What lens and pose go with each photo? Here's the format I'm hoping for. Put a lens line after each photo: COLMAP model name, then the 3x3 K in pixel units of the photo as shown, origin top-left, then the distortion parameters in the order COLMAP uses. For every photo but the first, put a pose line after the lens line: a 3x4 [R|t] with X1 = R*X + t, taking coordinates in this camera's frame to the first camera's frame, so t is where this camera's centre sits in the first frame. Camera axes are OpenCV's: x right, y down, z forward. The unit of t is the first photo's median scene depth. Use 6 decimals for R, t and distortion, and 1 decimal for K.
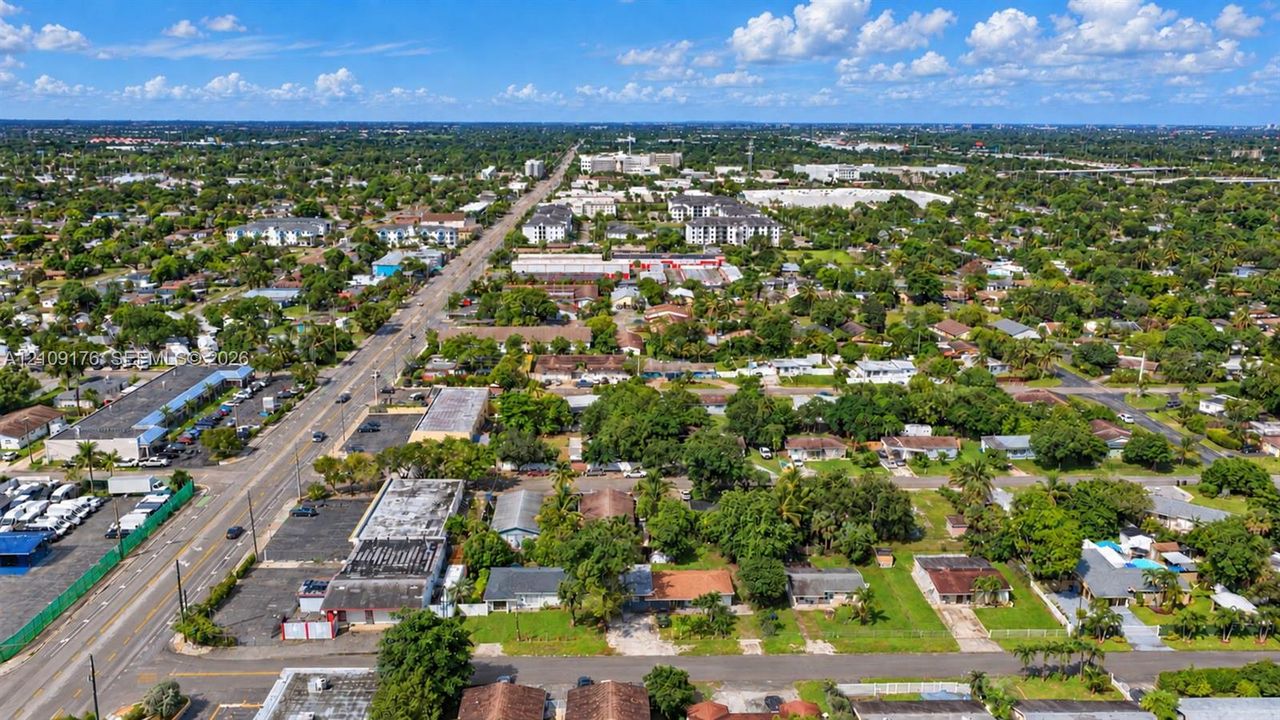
lens RADIAL K [[1059.7, 0, 640.0], [0, 1059.7, 360.0], [0, 0, 1]] dist [0.002751, -0.000336]
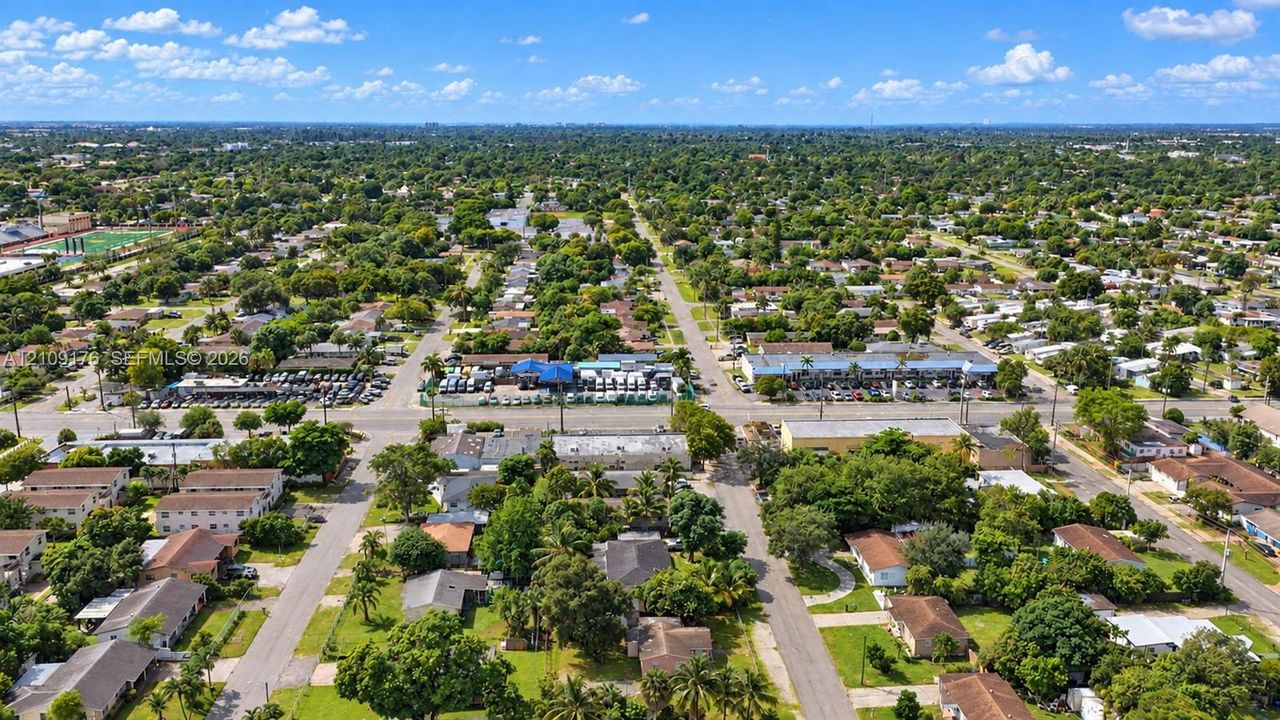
lens RADIAL K [[1059.7, 0, 640.0], [0, 1059.7, 360.0], [0, 0, 1]] dist [0.002751, -0.000336]
pose [[0.024714, 0.217036, -0.975851, 0.551456], [-0.222549, 0.952848, 0.206284, -0.120417], [0.974608, 0.212076, 0.071850, 0.540894]]
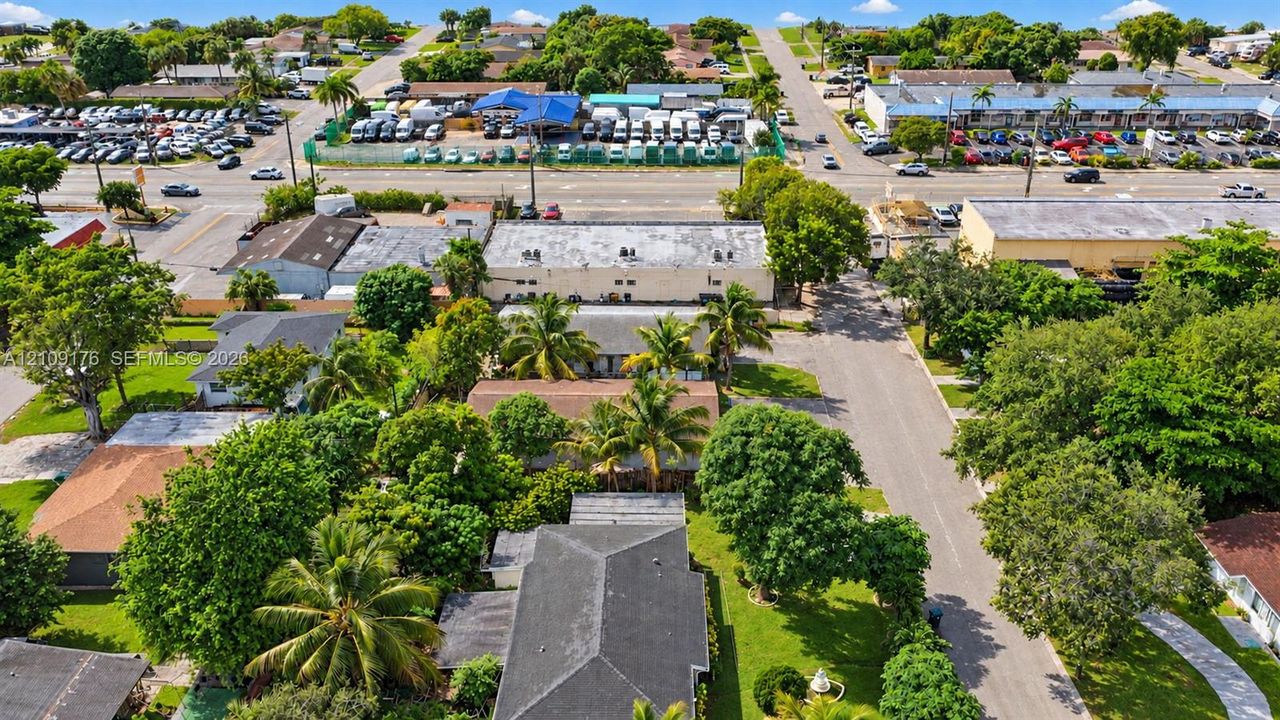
lens RADIAL K [[1059.7, 0, 640.0], [0, 1059.7, 360.0], [0, 0, 1]] dist [0.002751, -0.000336]
pose [[-0.053004, 0.420372, -0.905803, 0.202881], [-0.217644, 0.880408, 0.421322, -0.031339], [0.974588, 0.219474, 0.044826, 0.586890]]
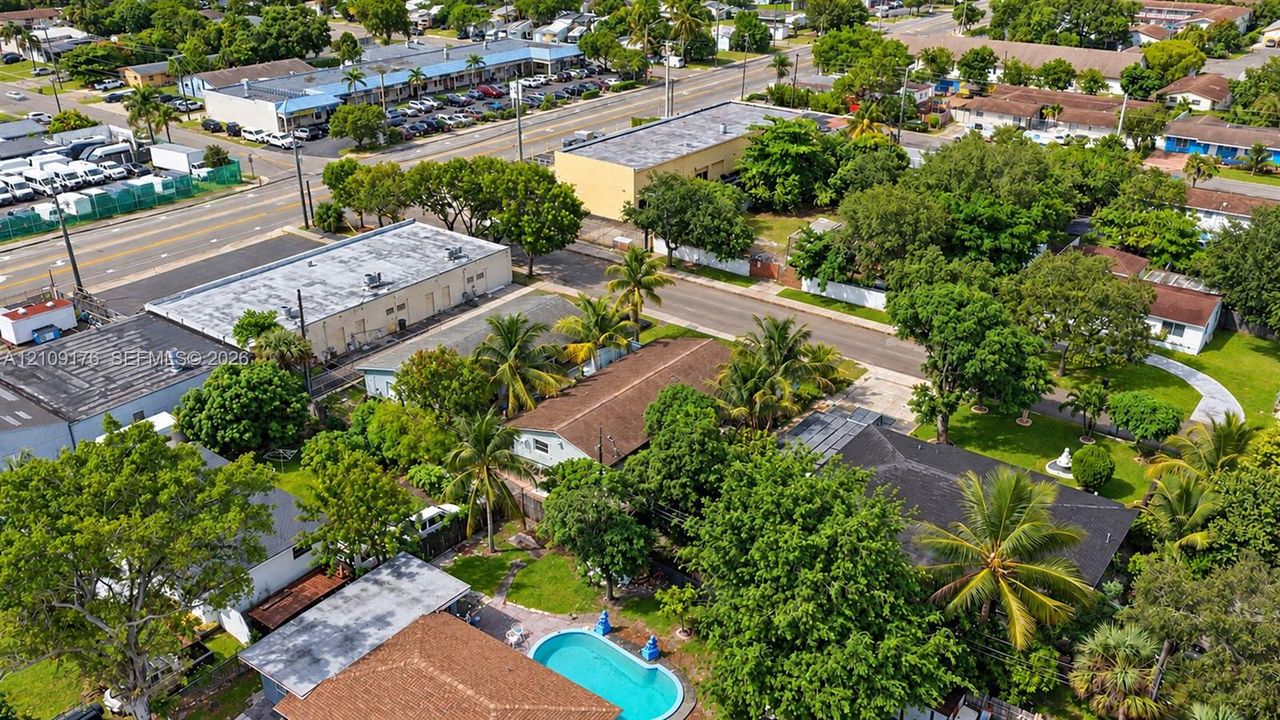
lens RADIAL K [[1059.7, 0, 640.0], [0, 1059.7, 360.0], [0, 0, 1]] dist [0.002751, -0.000336]
pose [[0.772234, 0.264407, -0.577705, 0.119113], [-0.135114, 0.956834, 0.257319, 0.016290], [0.620805, -0.120655, 0.774625, 0.407246]]
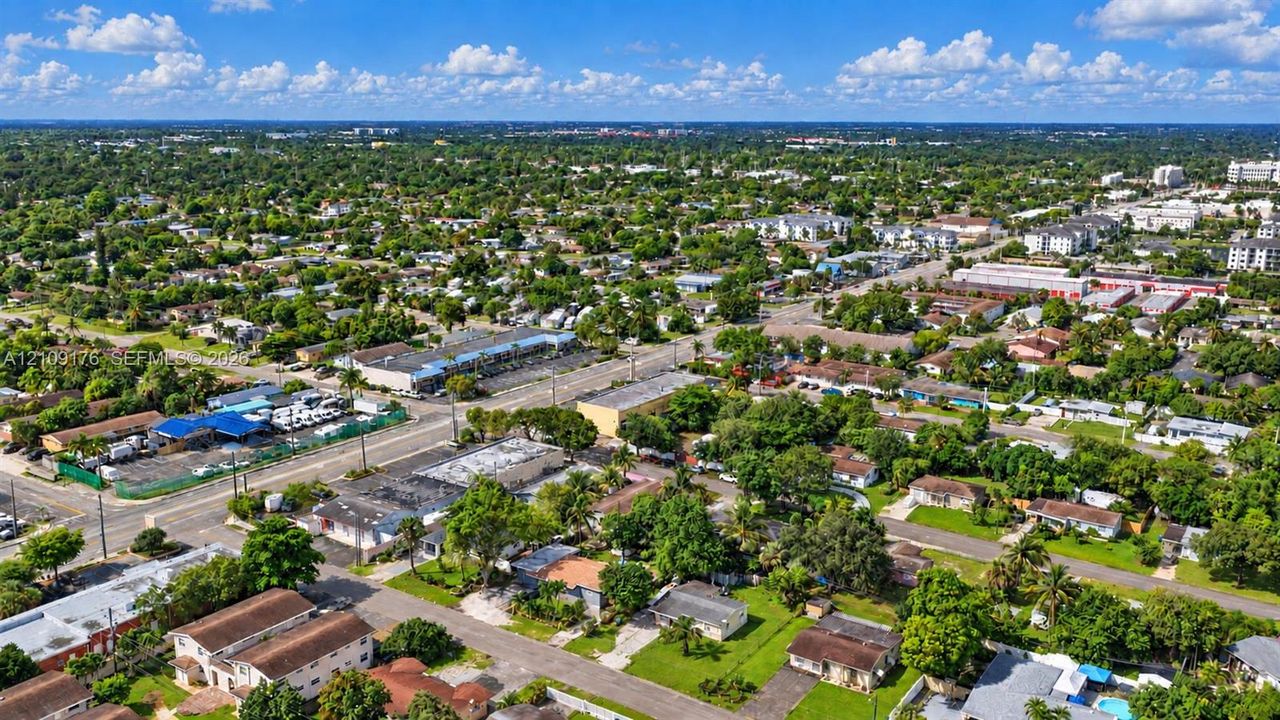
lens RADIAL K [[1059.7, 0, 640.0], [0, 1059.7, 360.0], [0, 0, 1]] dist [0.002751, -0.000336]
pose [[0.800929, 0.130107, -0.584453, 0.333762], [-0.131233, 0.990517, 0.040662, -0.020424], [0.584201, 0.044132, 0.810408, 0.097546]]
